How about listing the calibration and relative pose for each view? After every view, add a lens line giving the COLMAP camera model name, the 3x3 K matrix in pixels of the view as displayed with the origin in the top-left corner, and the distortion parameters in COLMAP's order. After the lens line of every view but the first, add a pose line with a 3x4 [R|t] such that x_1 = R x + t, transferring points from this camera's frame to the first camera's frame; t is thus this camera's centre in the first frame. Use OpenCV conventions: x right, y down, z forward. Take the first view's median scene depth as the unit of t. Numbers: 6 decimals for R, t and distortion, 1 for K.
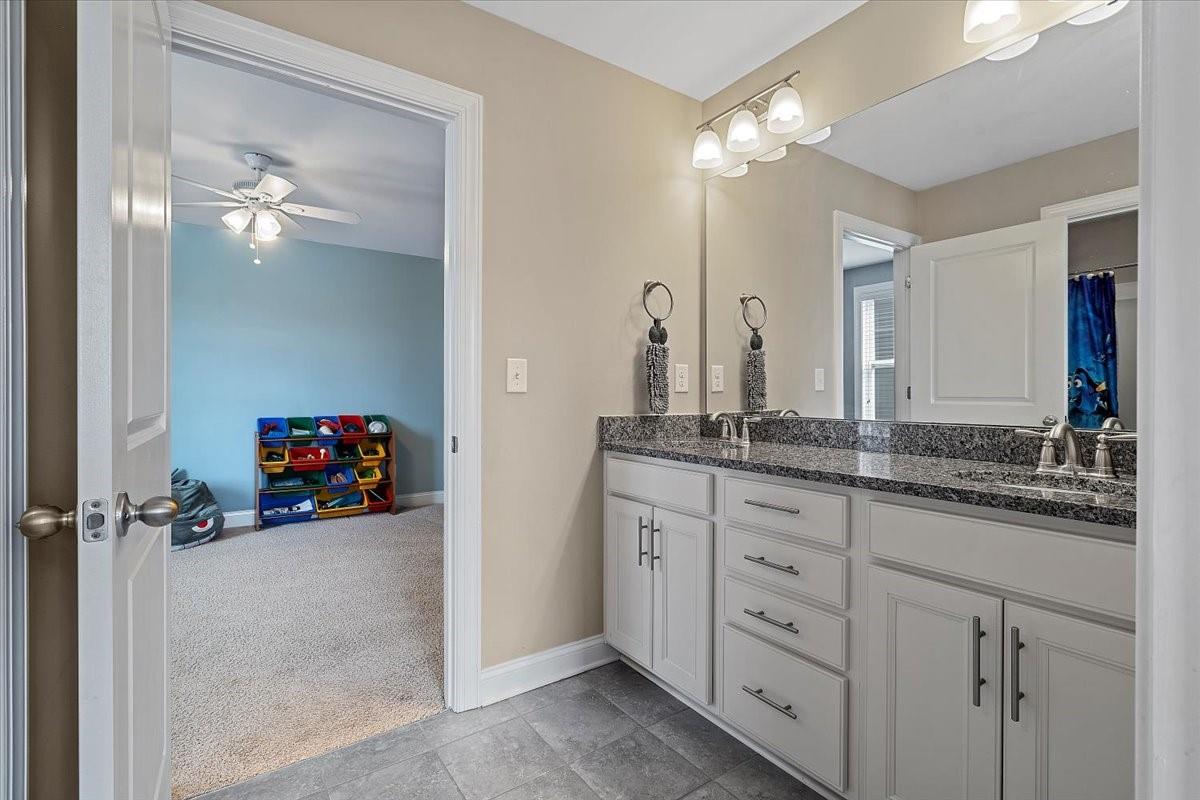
lens RADIAL K [[547.3, 0, 602.1], [0, 547.3, 397.0], [0, 0, 1]] dist [-0.000144, 0.000728]
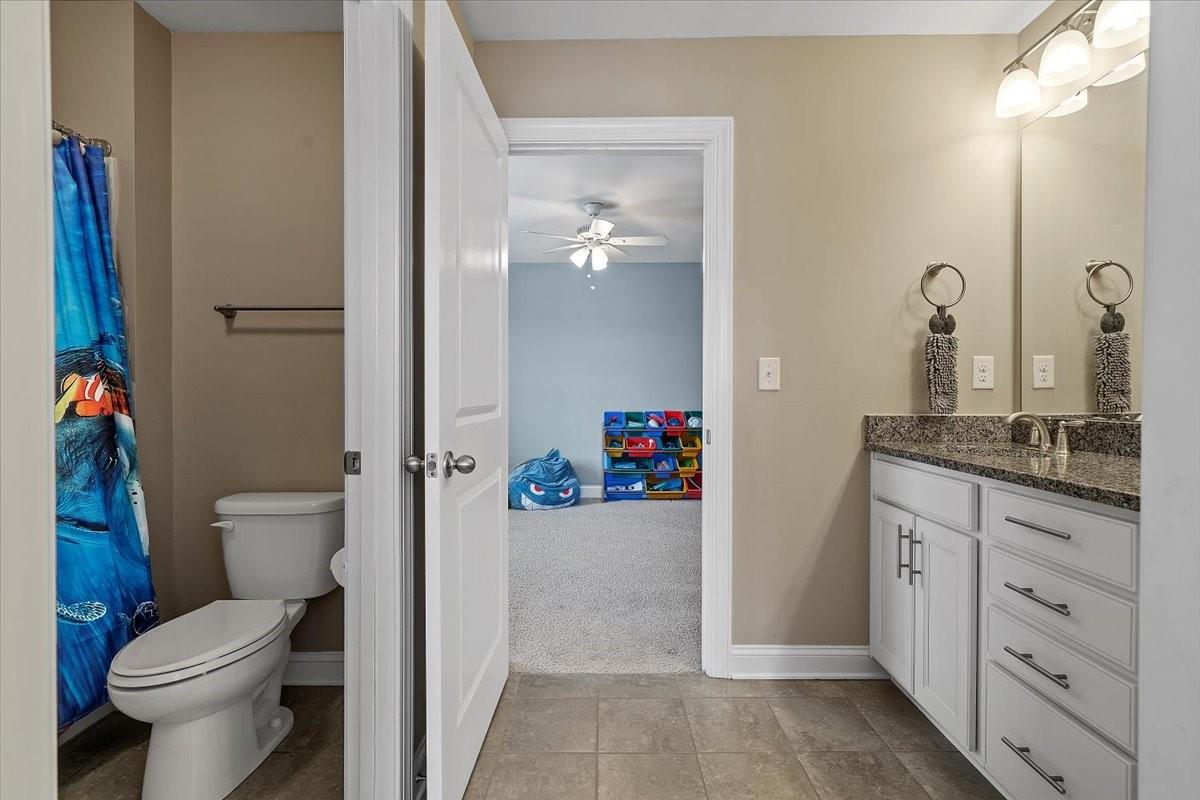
lens RADIAL K [[547.3, 0, 602.1], [0, 547.3, 397.0], [0, 0, 1]] dist [-0.000144, 0.000728]
pose [[0.816267, 0.002924, -0.577668, 0.167240], [-0.001192, 0.999994, 0.003377, 0.001477], [0.577674, -0.002068, 0.816265, -0.031205]]
